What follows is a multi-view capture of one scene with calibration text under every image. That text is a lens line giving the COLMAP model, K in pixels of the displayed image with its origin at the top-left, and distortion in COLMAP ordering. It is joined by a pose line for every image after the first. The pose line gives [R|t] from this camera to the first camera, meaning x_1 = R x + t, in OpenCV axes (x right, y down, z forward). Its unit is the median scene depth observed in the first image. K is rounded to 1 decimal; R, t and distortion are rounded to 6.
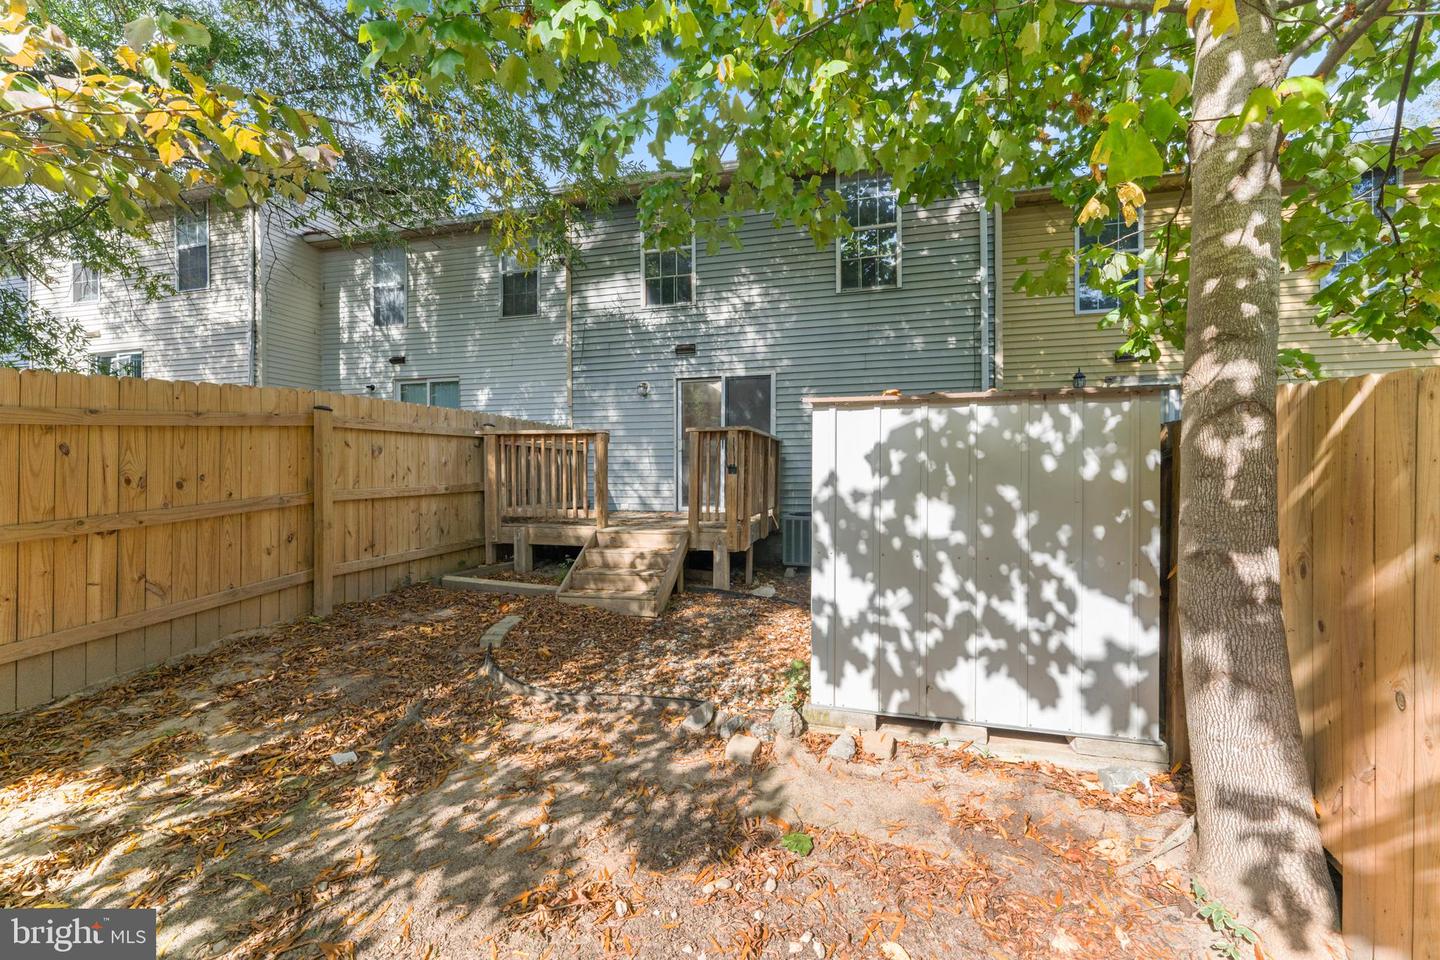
lens RADIAL K [[581.2, 0, 720.0], [0, 581.2, 480.0], [0, 0, 1]] dist [0.000016, -0.000020]
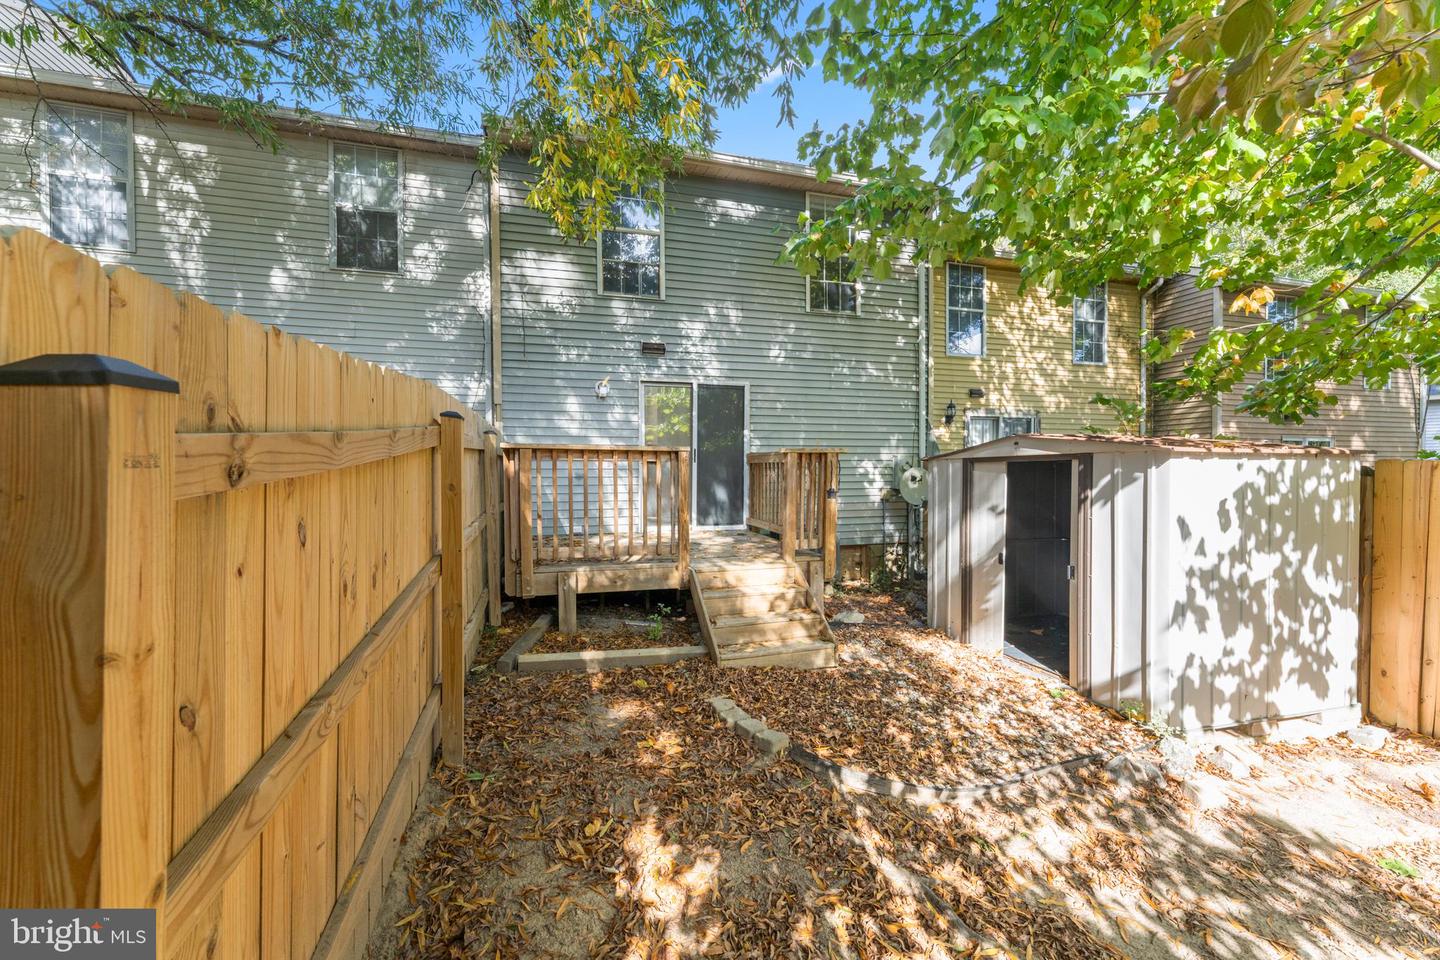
lens RADIAL K [[571.8, 0, 720.0], [0, 571.8, 480.0], [0, 0, 1]] dist [0.002470, -0.000098]
pose [[0.875894, 0.007066, 0.482453, -0.370559], [-0.011813, 0.999907, 0.006803, -0.028509], [-0.482360, -0.011658, 0.875896, 0.171606]]
